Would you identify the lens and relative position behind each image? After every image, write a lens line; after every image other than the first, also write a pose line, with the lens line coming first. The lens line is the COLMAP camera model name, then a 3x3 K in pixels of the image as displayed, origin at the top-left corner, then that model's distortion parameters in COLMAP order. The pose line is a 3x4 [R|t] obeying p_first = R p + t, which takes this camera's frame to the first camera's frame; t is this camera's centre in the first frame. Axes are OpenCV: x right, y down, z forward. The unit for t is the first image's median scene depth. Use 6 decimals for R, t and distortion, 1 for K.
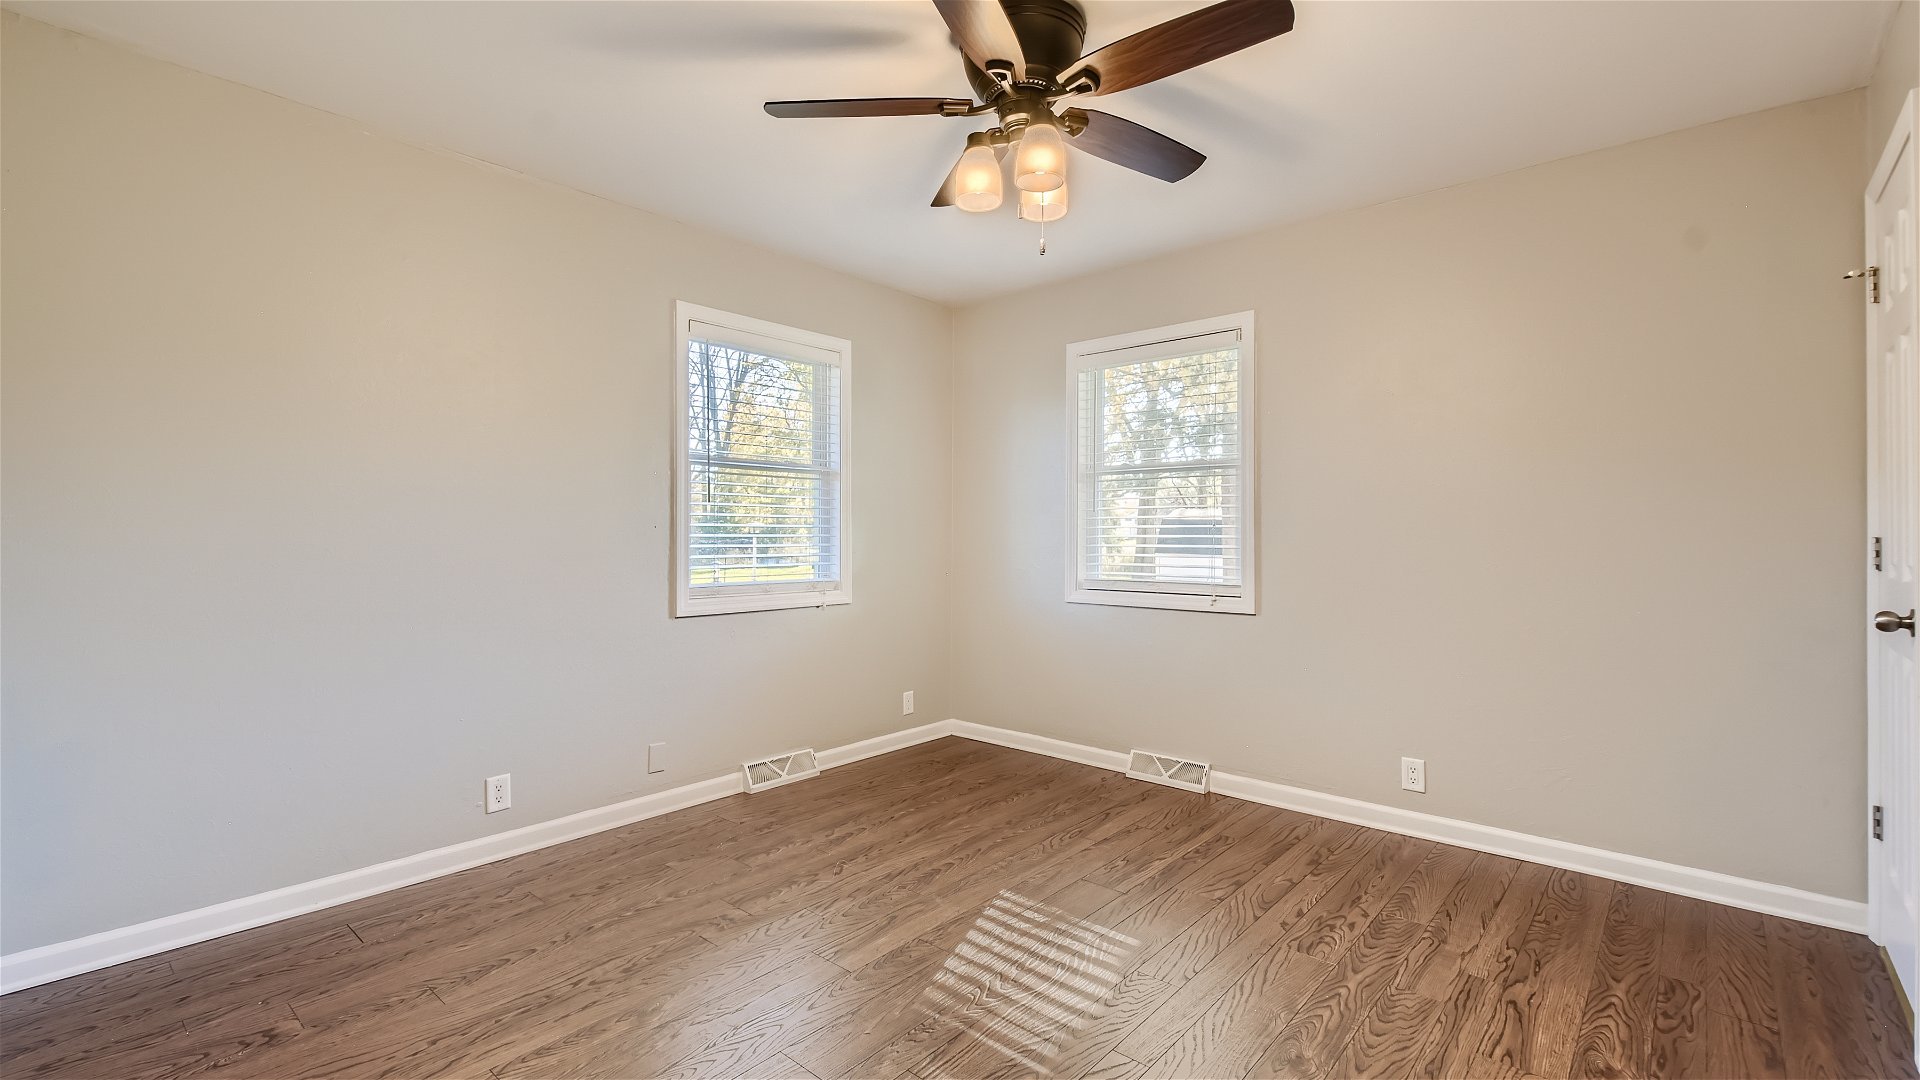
lens RADIAL K [[828.1, 0, 945.2], [0, 828.1, 537.4], [0, 0, 1]] dist [0.049455, -0.030168]
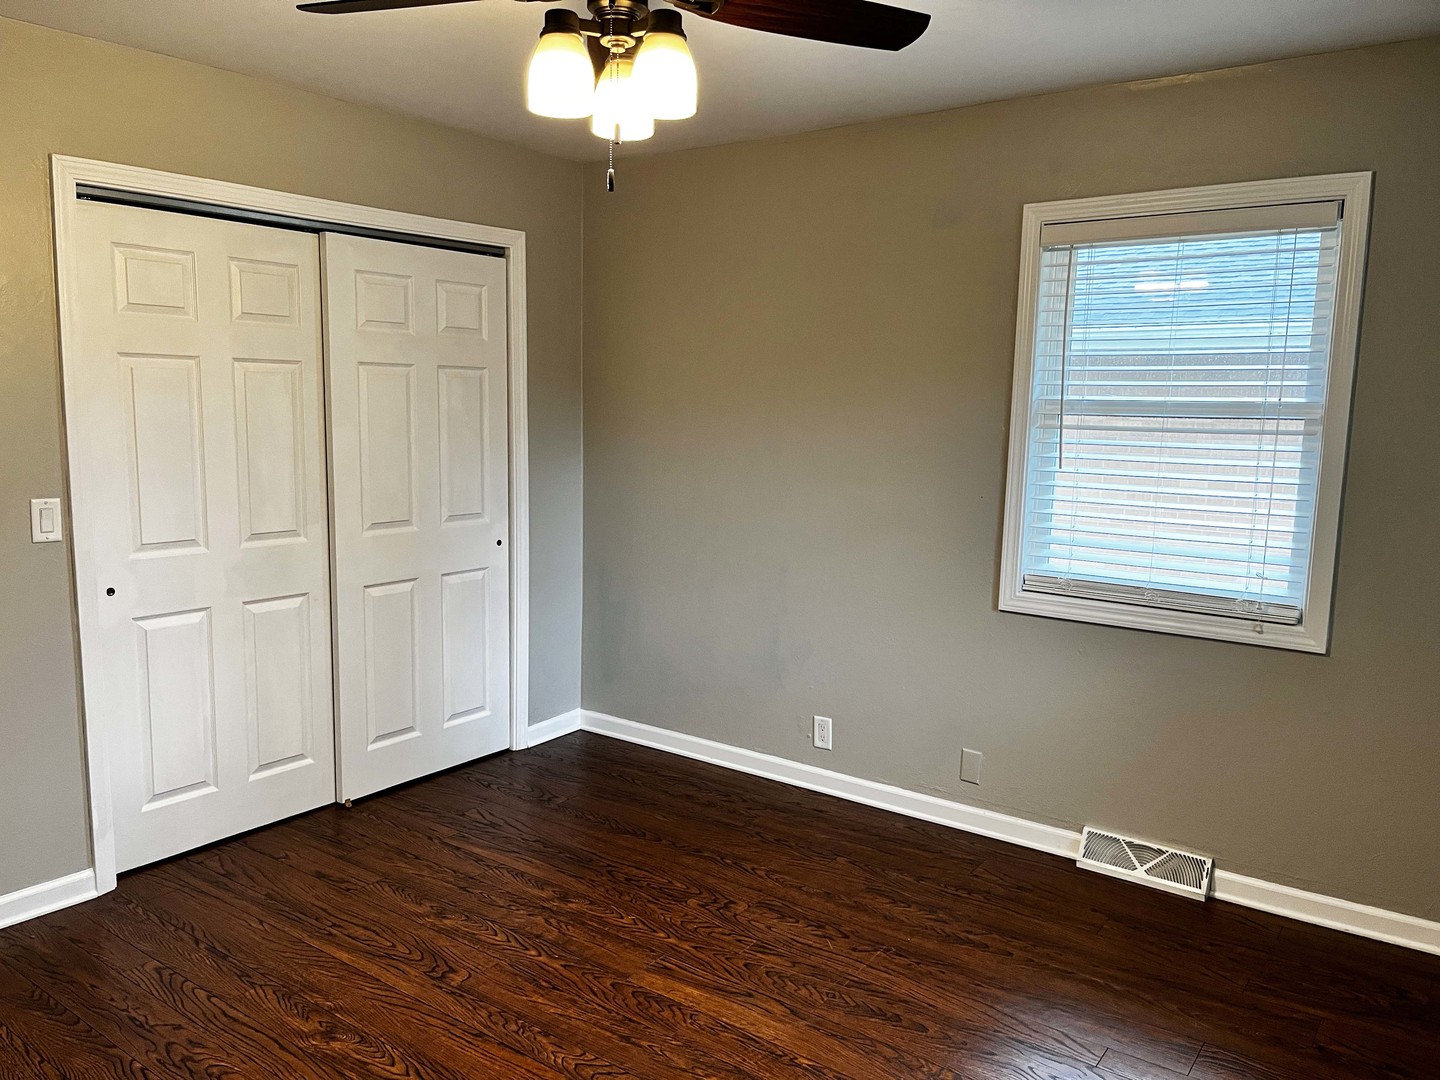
lens RADIAL K [[1085.1, 0, 711.3], [0, 1085.1, 546.0], [0, 0, 1]] dist [0.064961, -0.081651]
pose [[0.092566, 0.131565, -0.986976, 0.843813], [-0.020584, 0.991273, 0.130207, -0.119999], [0.995494, 0.008263, 0.094466, 0.747302]]
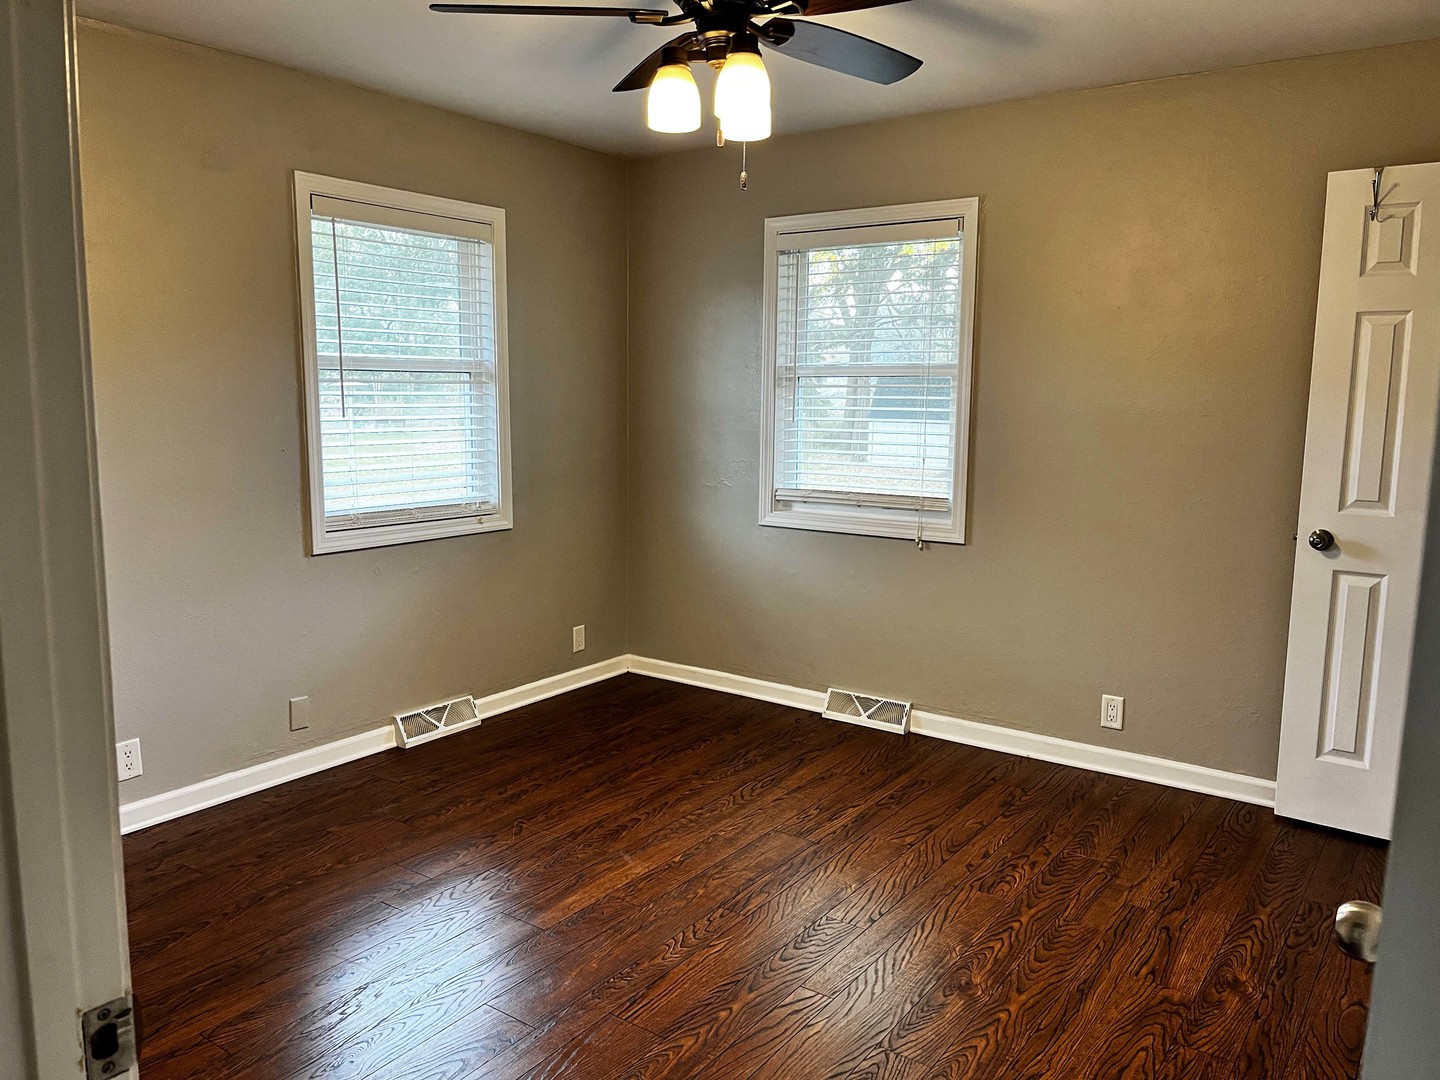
lens RADIAL K [[1085.1, 0, 711.3], [0, 1085.1, 546.0], [0, 0, 1]] dist [0.064961, -0.081651]
pose [[0.994567, -0.007085, 0.103859, -0.036497], [-0.008071, 0.989429, 0.144792, -0.097326], [-0.103787, -0.144843, 0.983996, -0.185815]]
